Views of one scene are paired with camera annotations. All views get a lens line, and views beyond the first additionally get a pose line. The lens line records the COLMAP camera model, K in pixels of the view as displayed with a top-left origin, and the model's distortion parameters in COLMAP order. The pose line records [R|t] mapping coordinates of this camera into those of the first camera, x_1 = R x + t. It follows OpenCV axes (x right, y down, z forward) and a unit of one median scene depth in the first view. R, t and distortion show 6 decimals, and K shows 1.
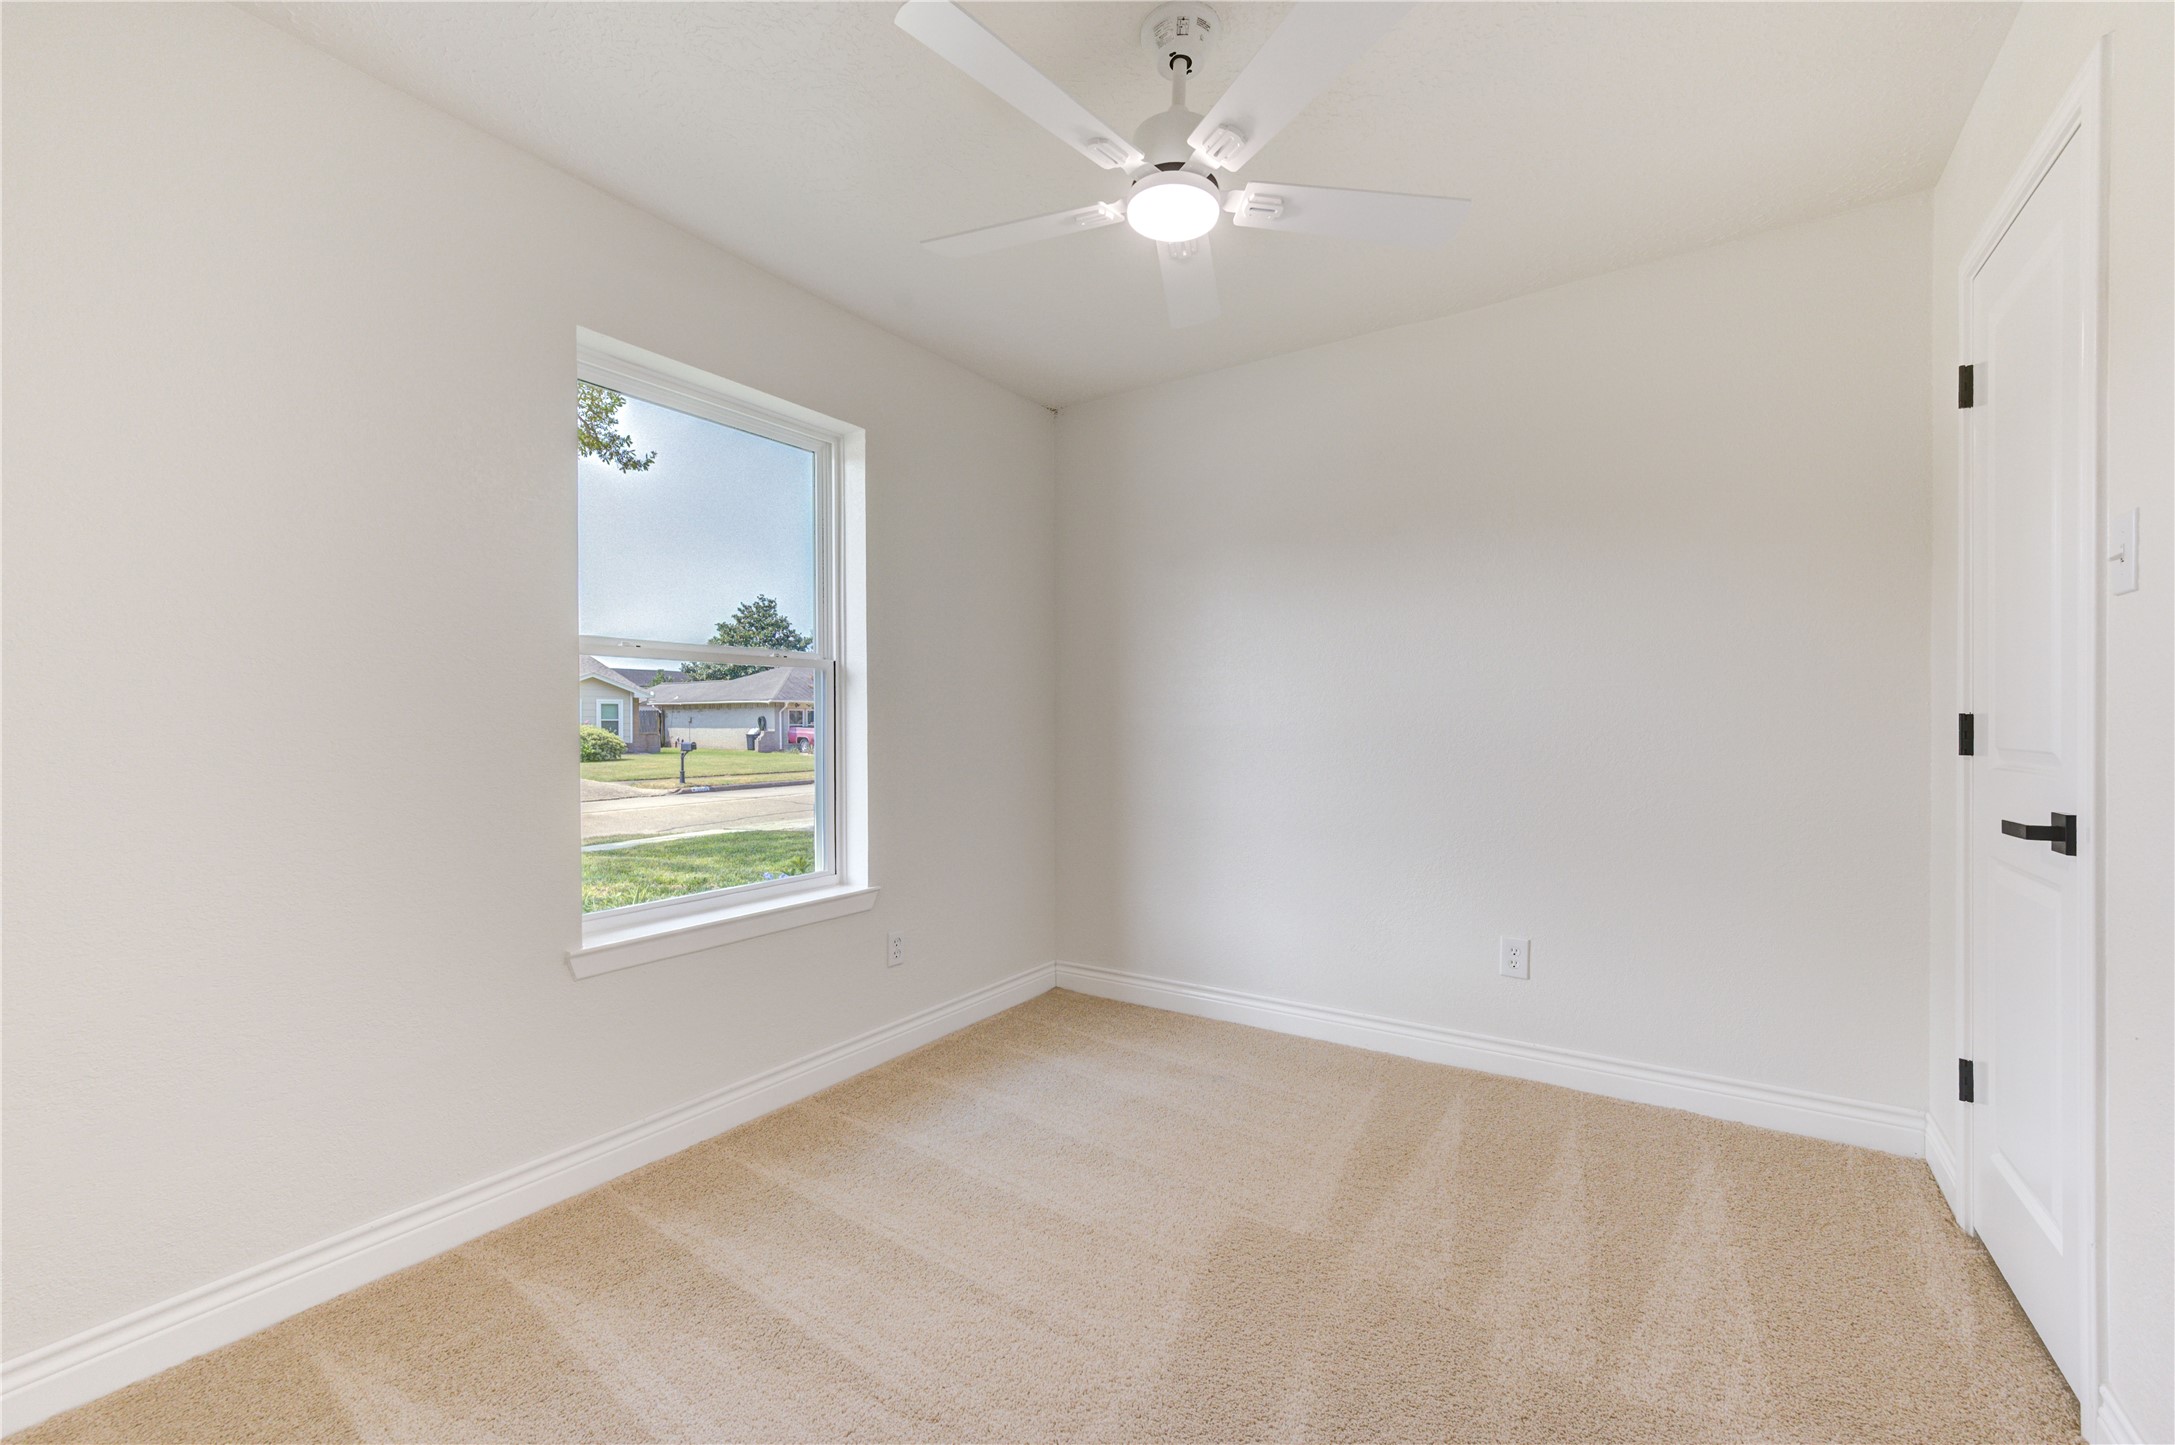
lens RADIAL K [[849.3, 0, 1093.0], [0, 849.3, 727.5], [0, 0, 1]] dist [0.000522, -0.000395]
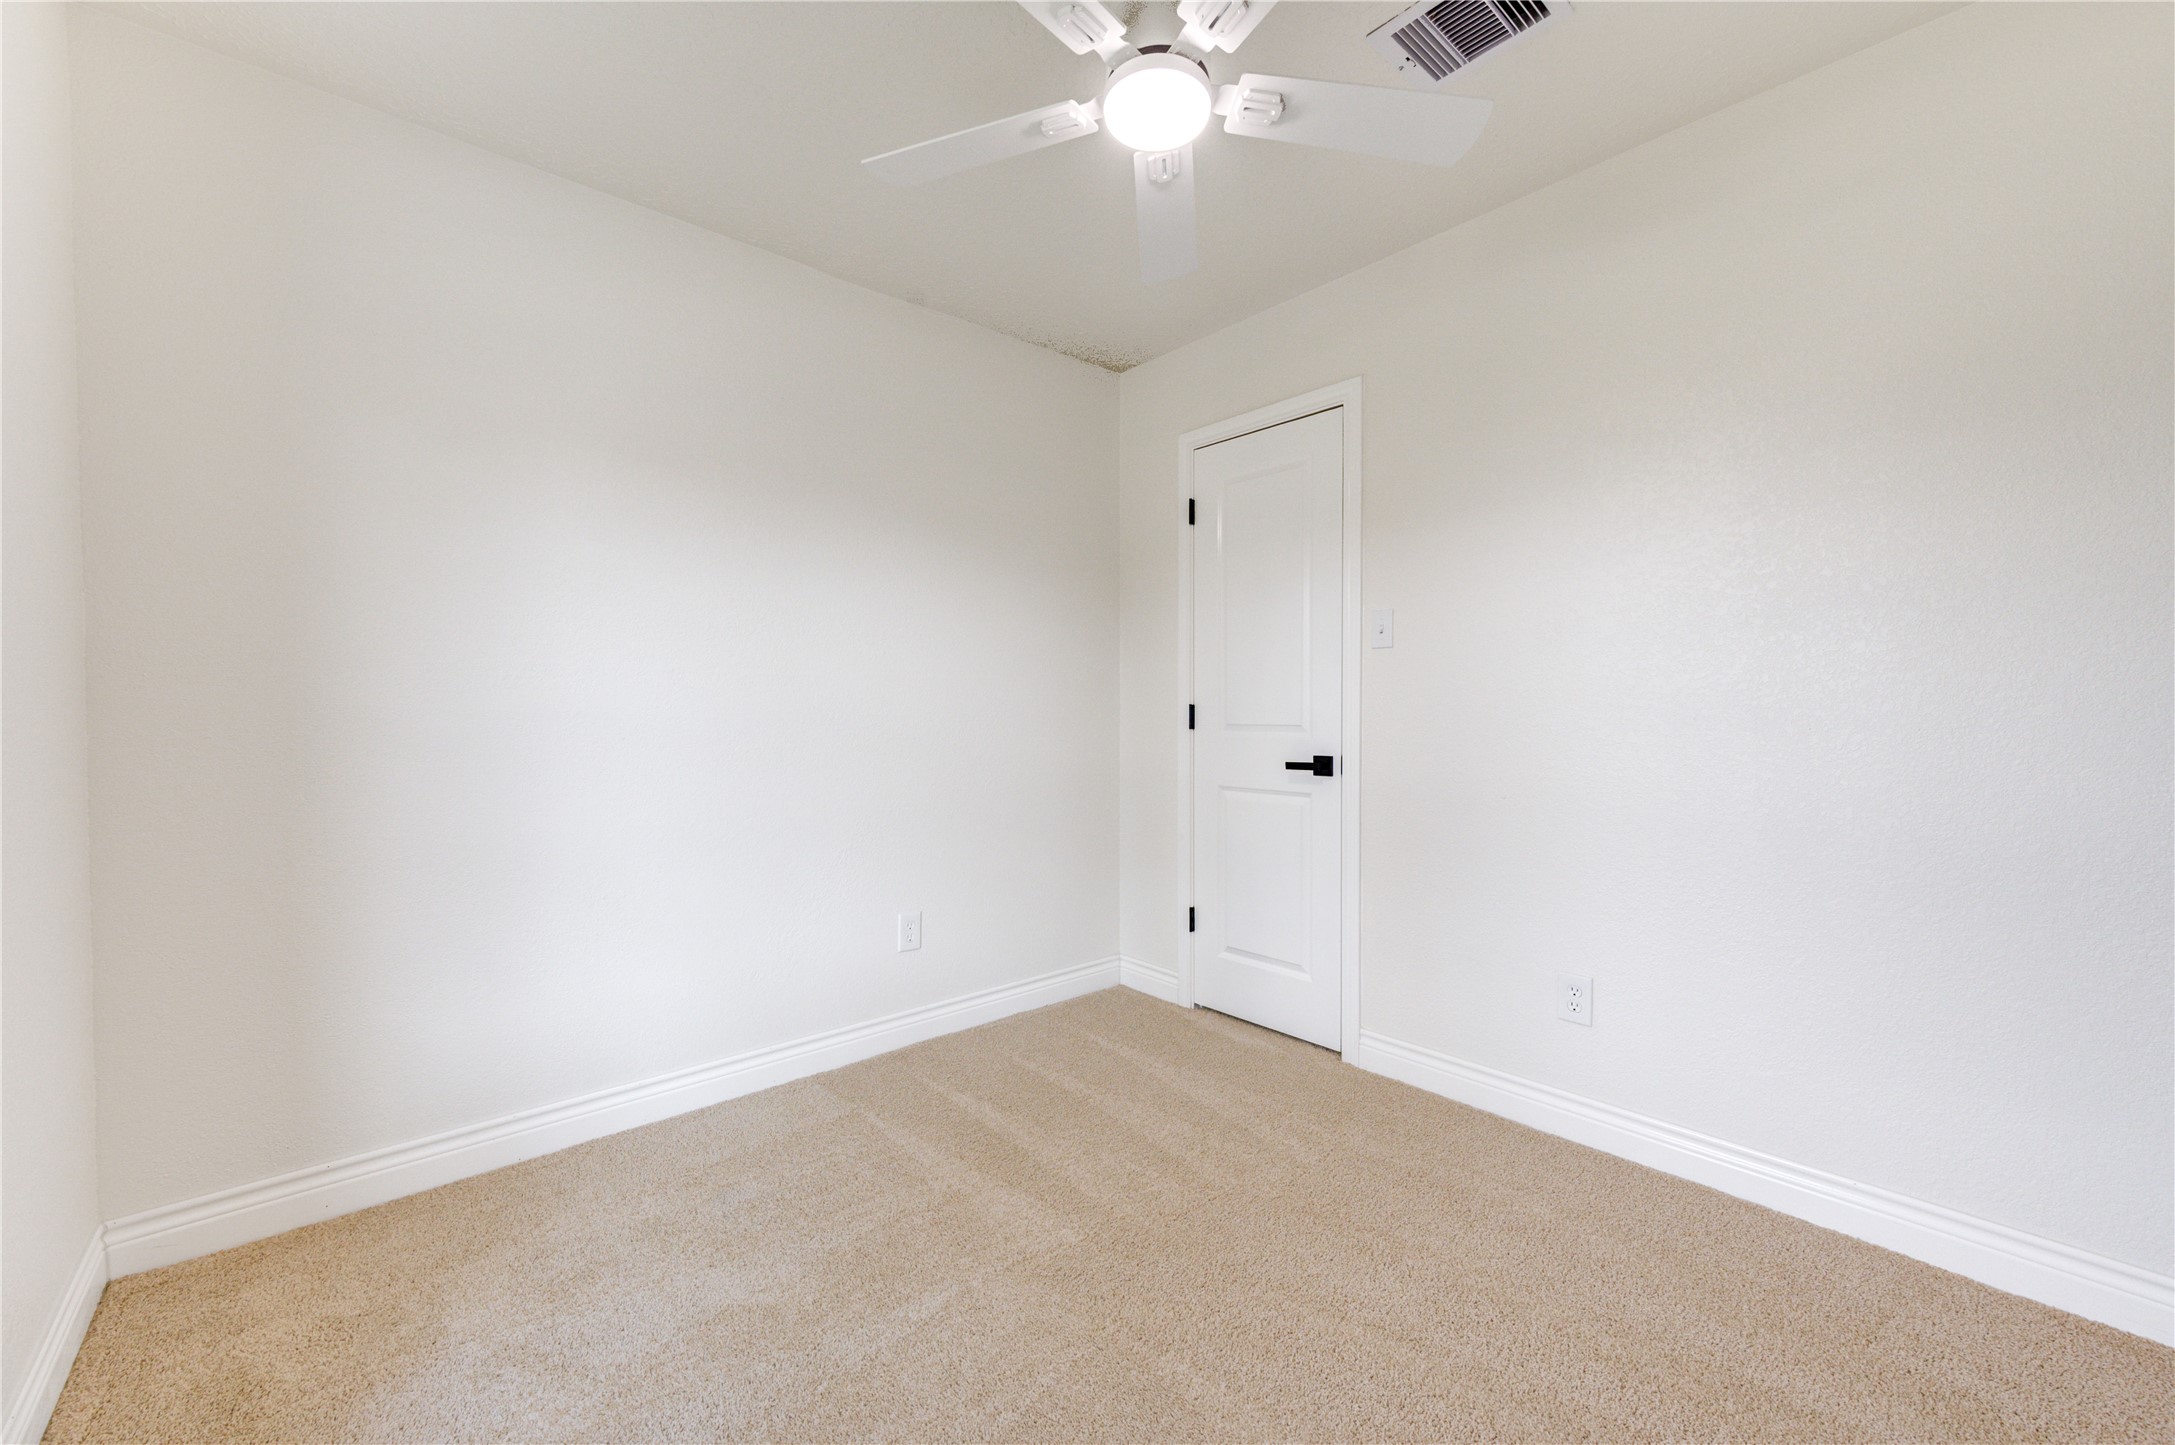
lens RADIAL K [[852.1, 0, 1102.4], [0, 852.1, 722.0], [0, 0, 1]] dist [-0.000747, -0.000285]
pose [[0.282969, -0.016125, 0.958994, -0.557413], [0.007433, 0.999866, 0.014619, -0.005726], [-0.959100, 0.002991, 0.283051, 0.581472]]
